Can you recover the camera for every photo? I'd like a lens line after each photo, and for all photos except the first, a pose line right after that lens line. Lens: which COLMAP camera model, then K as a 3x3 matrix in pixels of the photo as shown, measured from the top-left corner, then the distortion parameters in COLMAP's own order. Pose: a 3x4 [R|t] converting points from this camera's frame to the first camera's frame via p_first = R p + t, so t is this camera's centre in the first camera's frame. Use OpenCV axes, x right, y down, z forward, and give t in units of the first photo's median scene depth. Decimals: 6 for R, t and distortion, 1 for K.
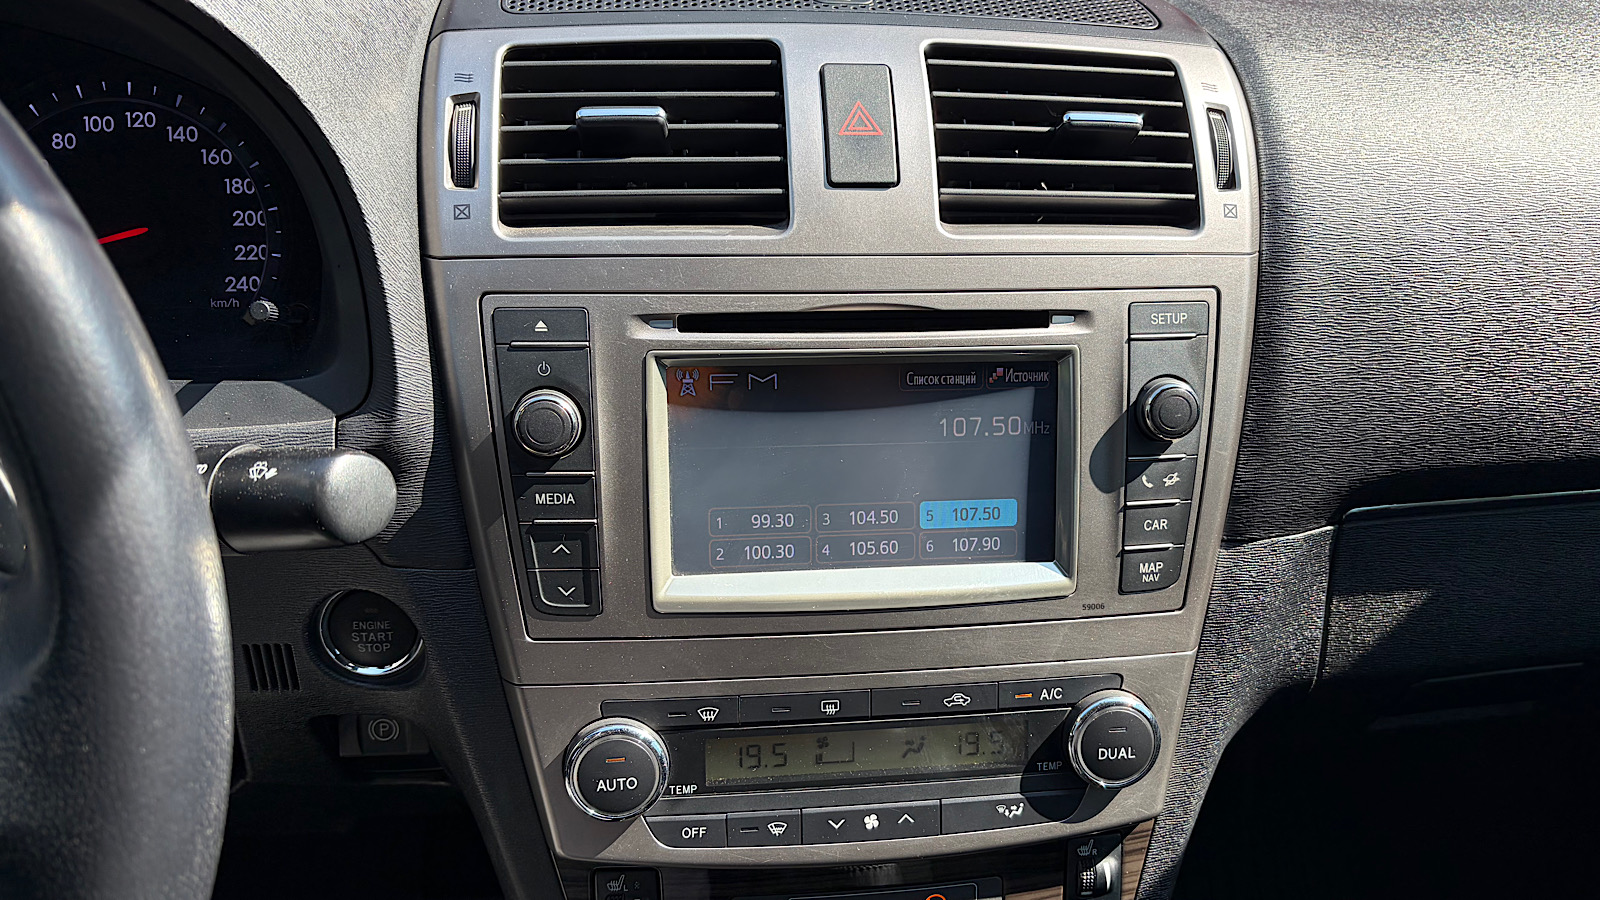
lens RADIAL K [[1160.9, 0, 854.0], [0, 1160.9, 452.4], [0, 0, 1]] dist [0.087667, -0.088198]
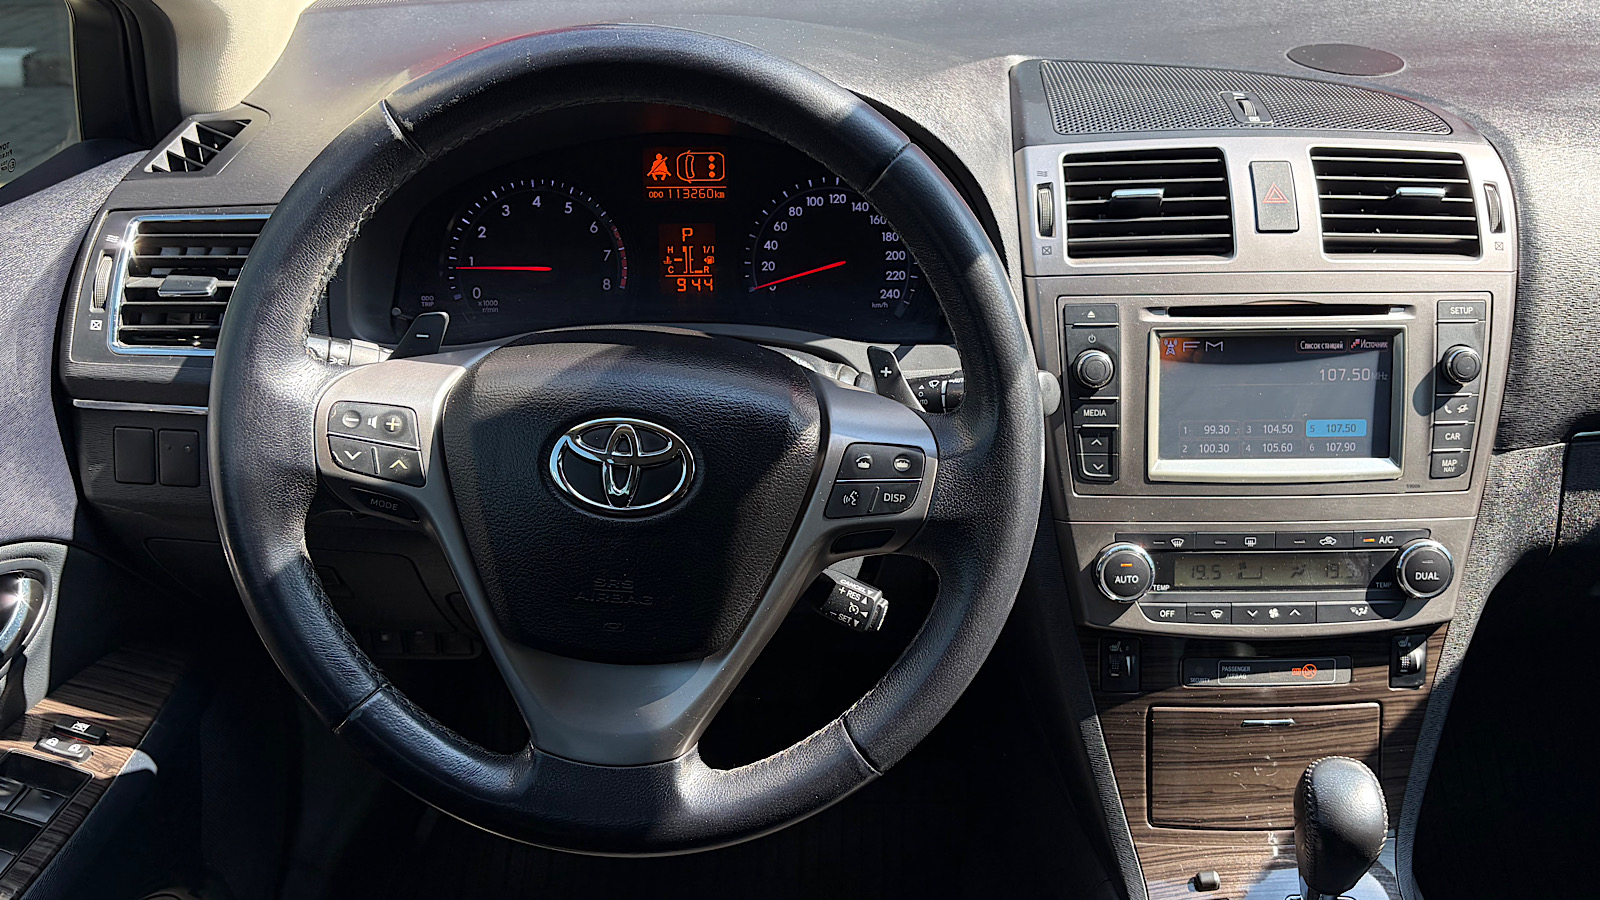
lens RADIAL K [[1362.7, 0, 857.3], [0, 1362.7, 473.2], [0, 0, 1]] dist [0.073943, -0.115007]
pose [[0.996240, 0.011003, -0.085931, -0.413128], [-0.014004, 0.999310, -0.034393, 0.194914], [0.085493, 0.035468, 0.995707, -1.004507]]
